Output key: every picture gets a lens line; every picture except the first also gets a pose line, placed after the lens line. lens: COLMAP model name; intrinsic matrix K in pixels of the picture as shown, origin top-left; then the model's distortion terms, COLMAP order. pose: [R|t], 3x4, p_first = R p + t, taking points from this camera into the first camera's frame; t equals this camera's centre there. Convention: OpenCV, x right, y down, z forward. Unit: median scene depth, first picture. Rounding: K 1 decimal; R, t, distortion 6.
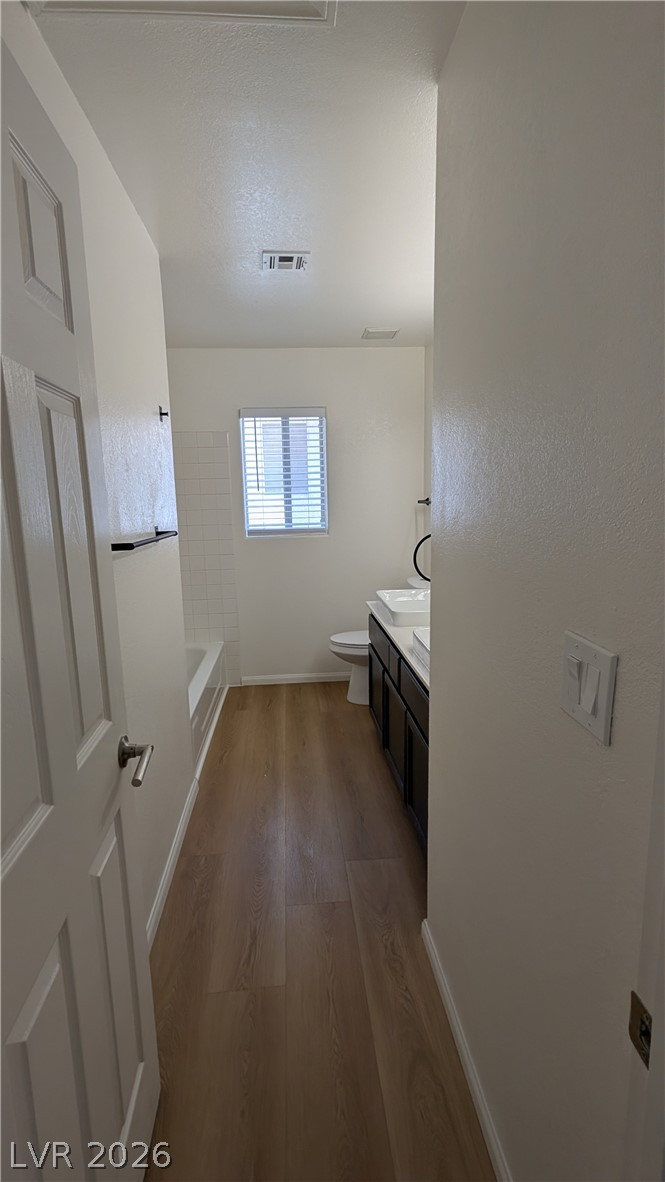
lens RADIAL K [[557.2, 0, 332.5], [0, 557.2, 591.0], [0, 0, 1]] dist [-0.003729, 0.000062]
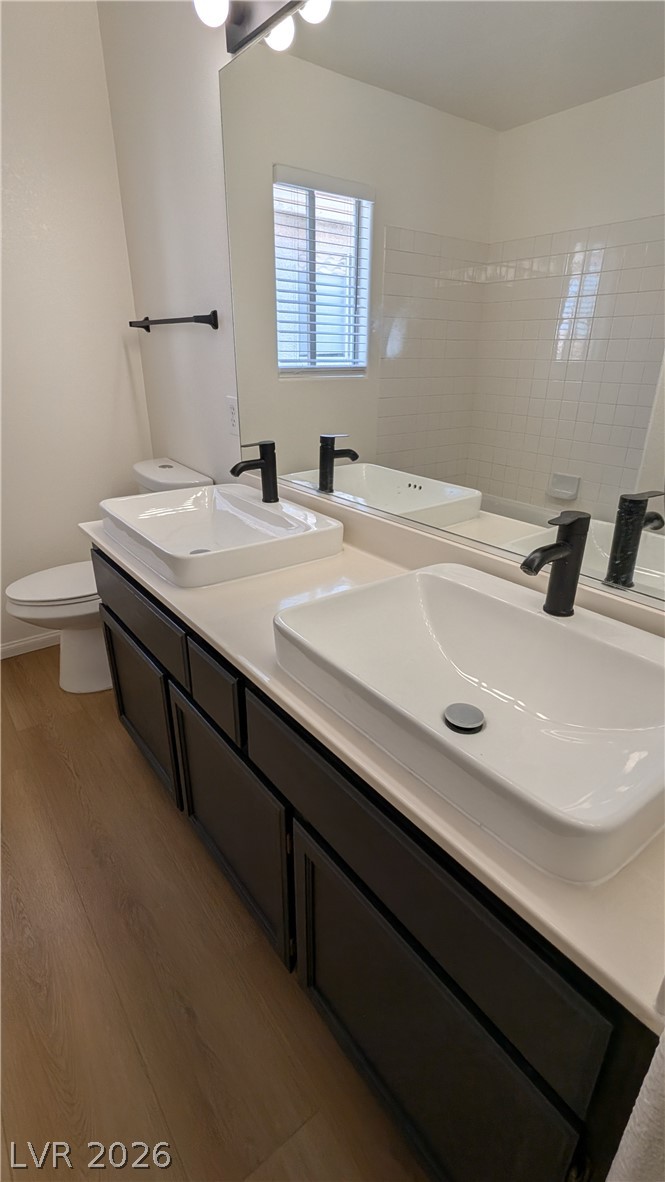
lens RADIAL K [[557.2, 0, 332.5], [0, 557.2, 591.0], [0, 0, 1]] dist [-0.003729, 0.000062]
pose [[0.839887, -0.186147, 0.509842, -0.013515], [0.062654, 0.966320, 0.249599, -0.033133], [-0.539133, -0.177692, 0.823263, 0.467790]]
